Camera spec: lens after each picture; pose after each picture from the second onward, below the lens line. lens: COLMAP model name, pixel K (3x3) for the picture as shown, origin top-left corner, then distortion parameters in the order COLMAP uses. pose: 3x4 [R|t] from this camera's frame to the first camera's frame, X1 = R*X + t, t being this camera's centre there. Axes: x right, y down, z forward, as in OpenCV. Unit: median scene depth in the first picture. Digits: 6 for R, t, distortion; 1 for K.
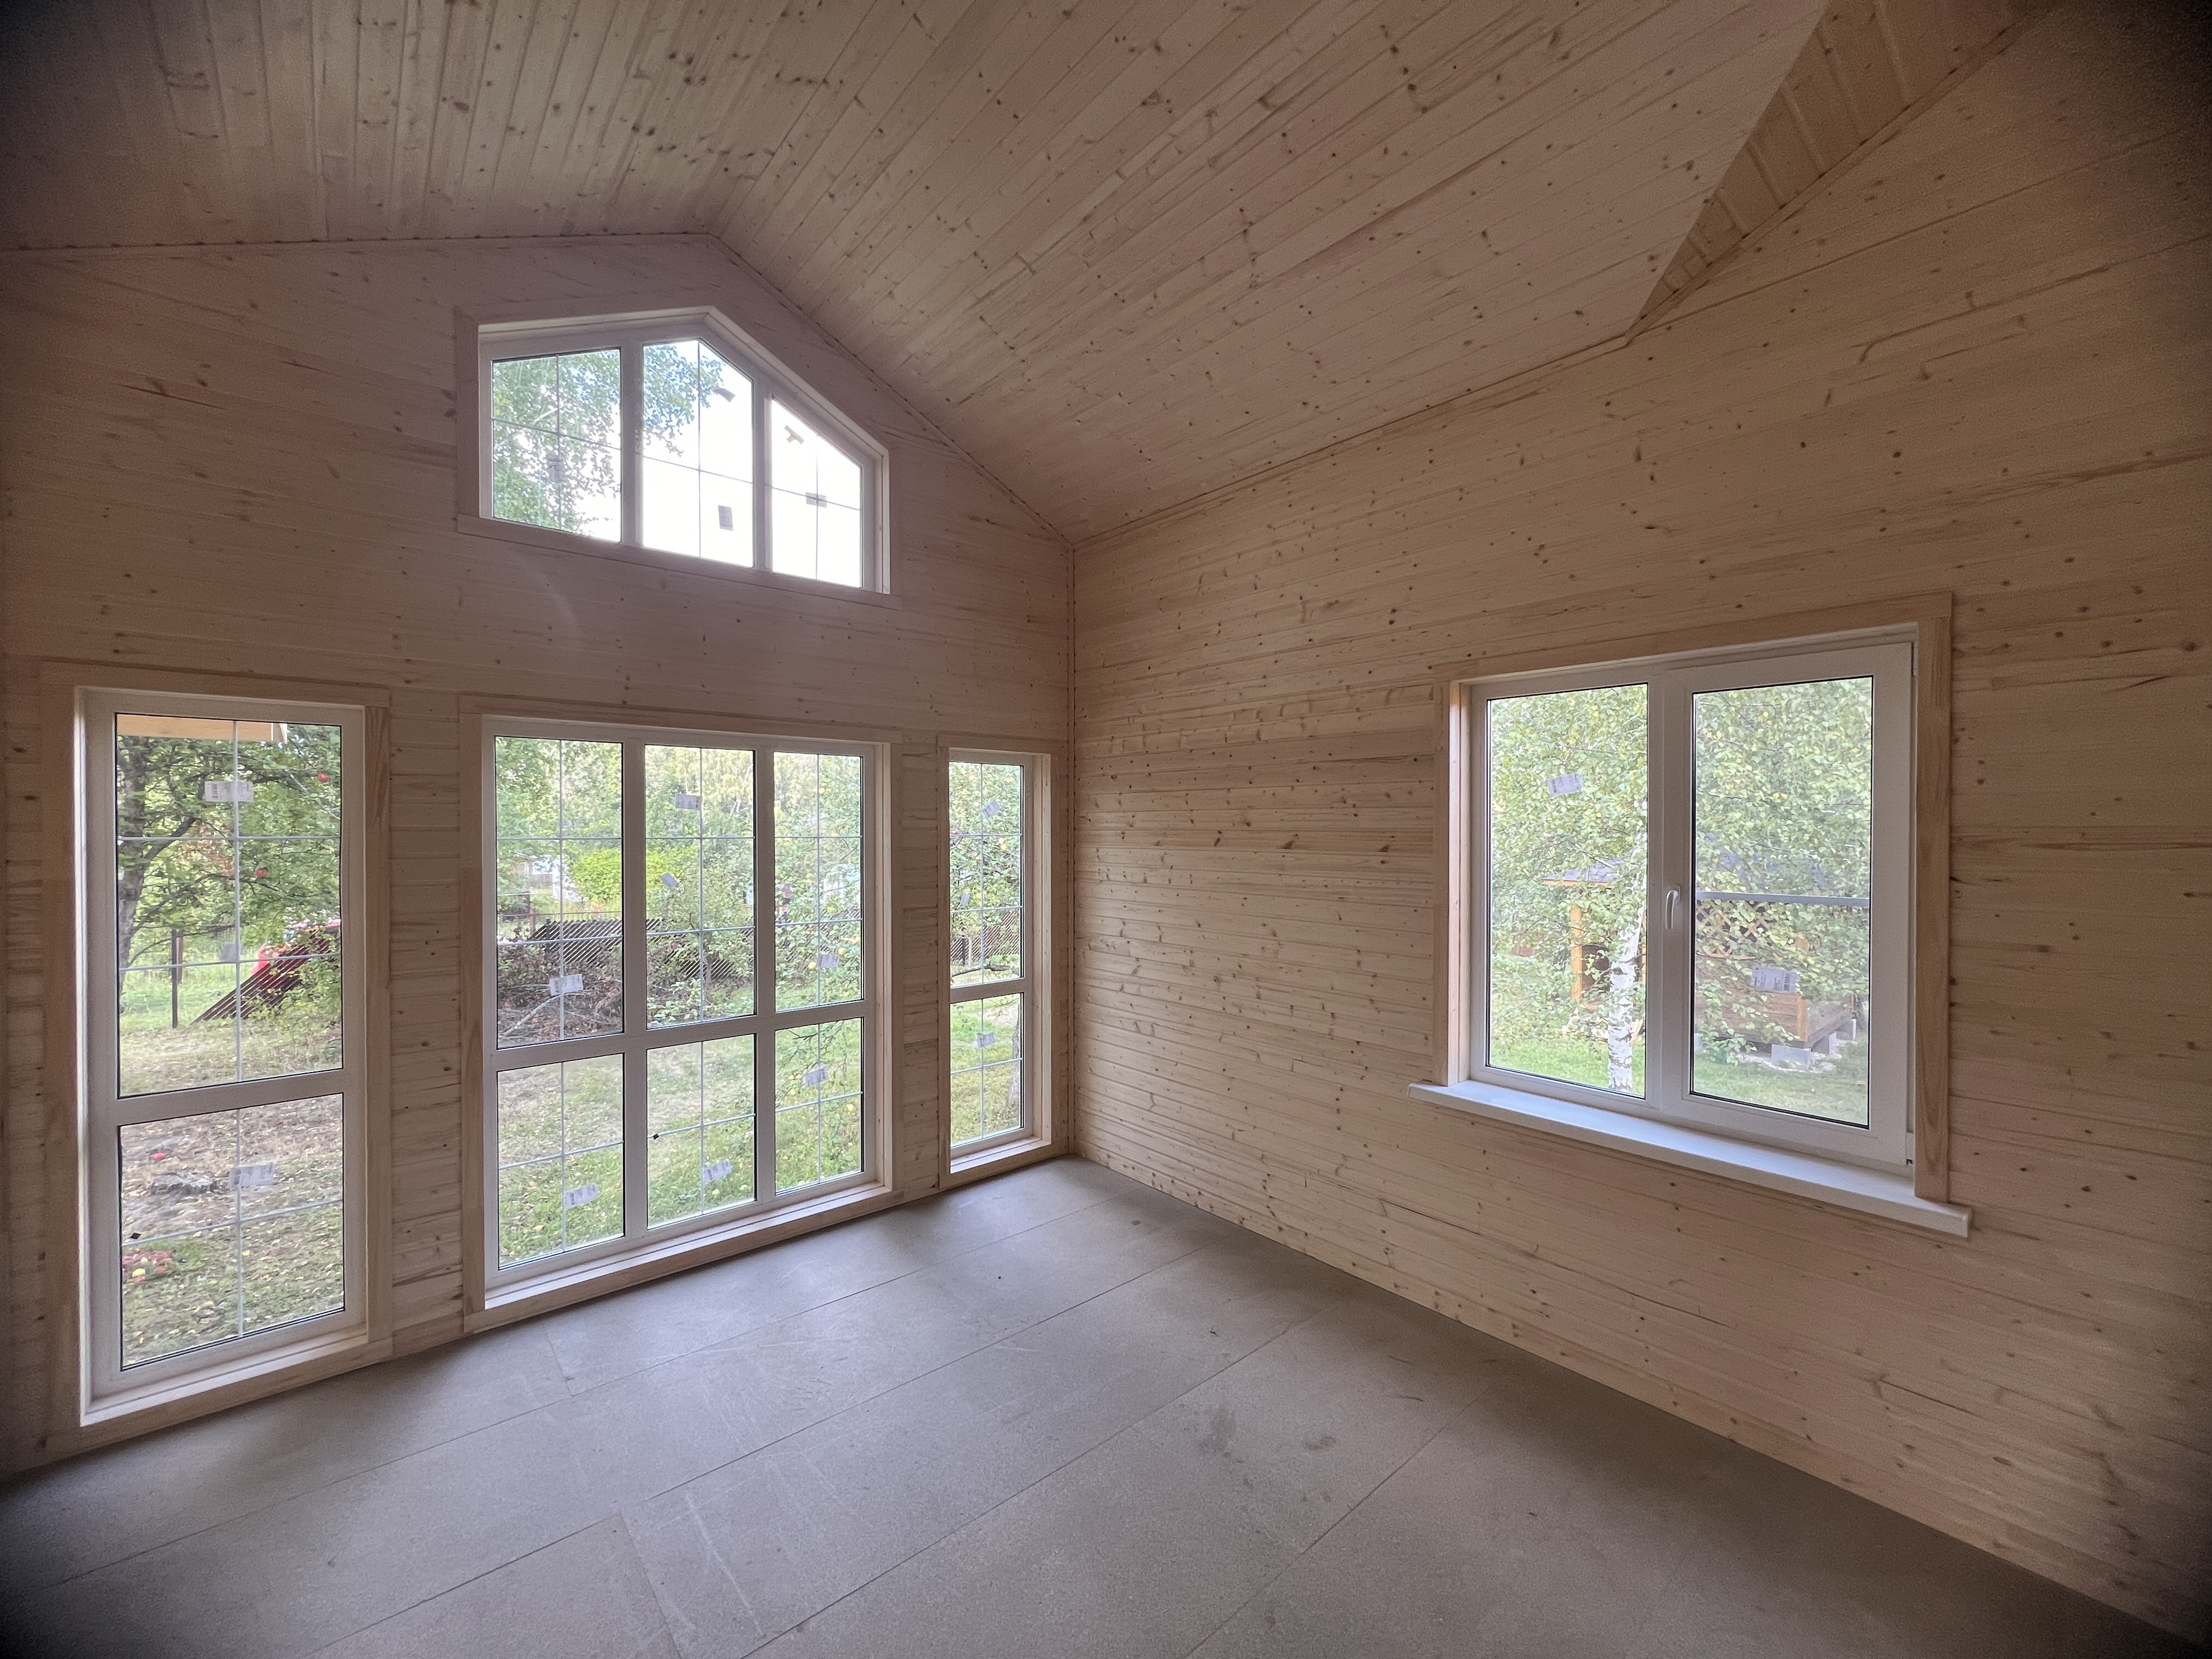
lens RADIAL K [[884.3, 0, 1102.5], [0, 884.3, 836.7], [0, 0, 1]] dist [-0.003482, -0.000174]
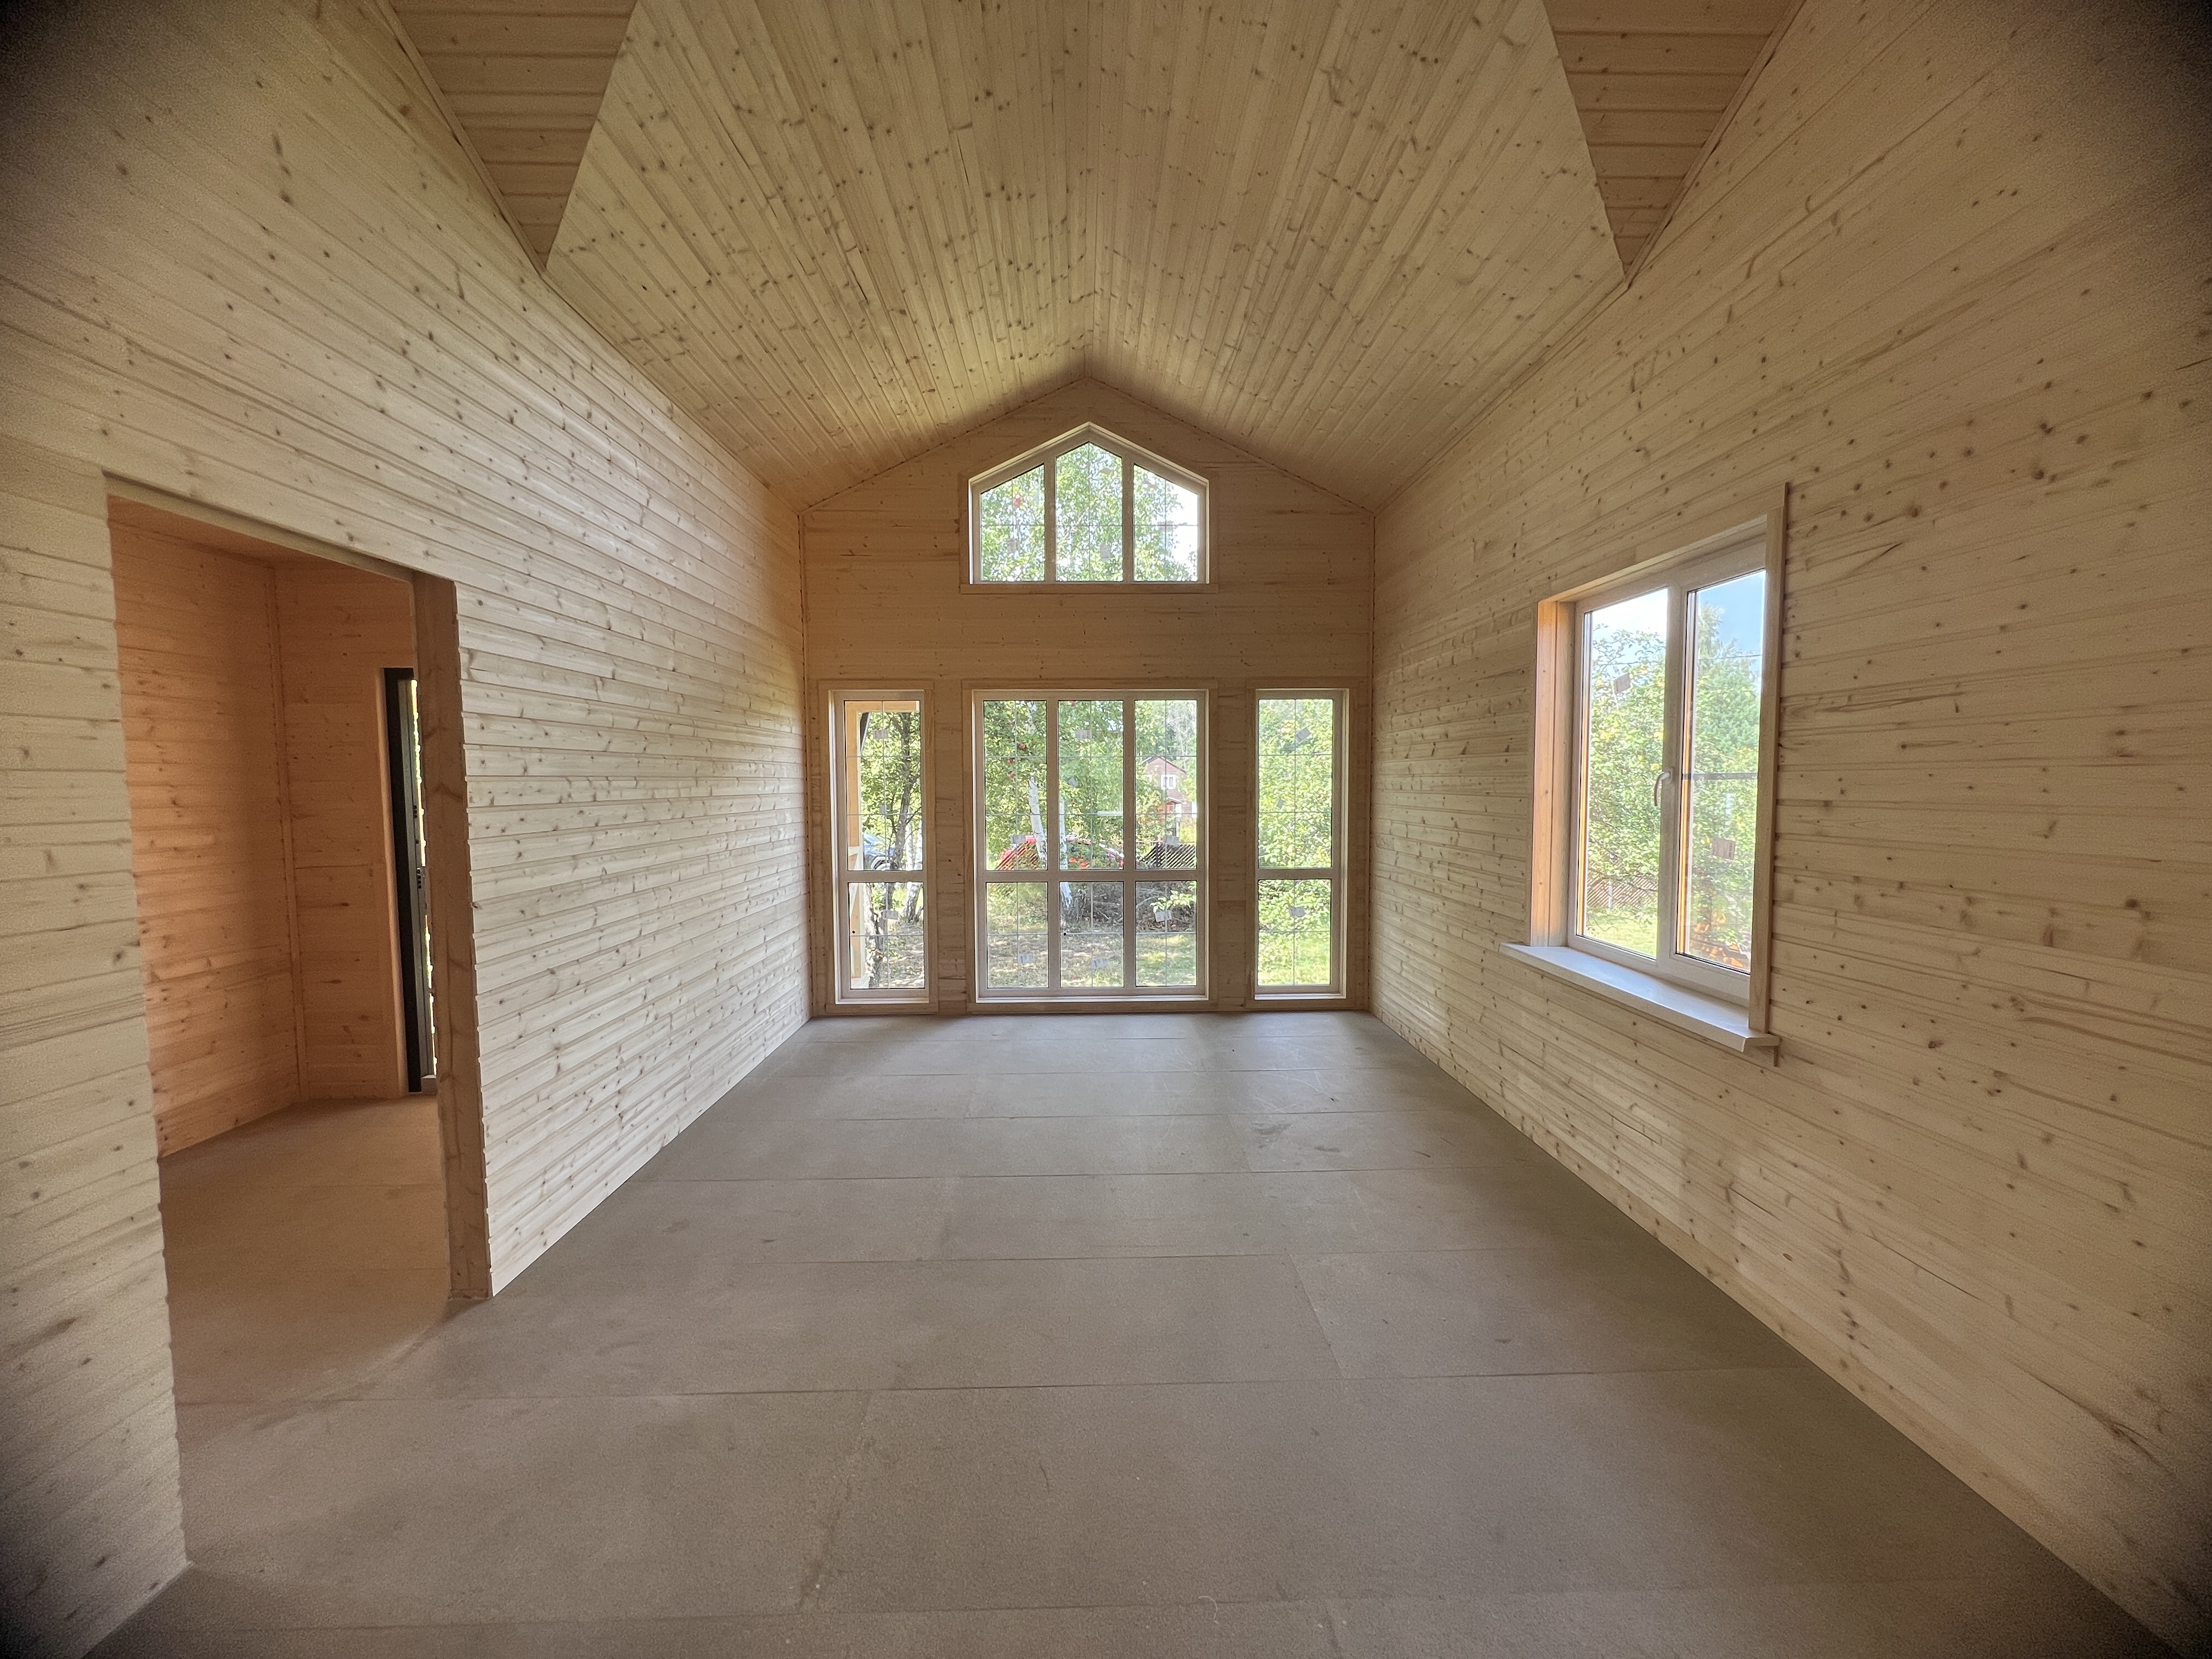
lens RADIAL K [[884.3, 0, 1102.5], [0, 884.3, 836.7], [0, 0, 1]] dist [-0.003482, -0.000174]
pose [[0.771054, 0.035471, -0.635781, 0.651168], [-0.001042, 0.998516, 0.054445, 0.066224], [0.636769, -0.041318, 0.769947, -0.260654]]
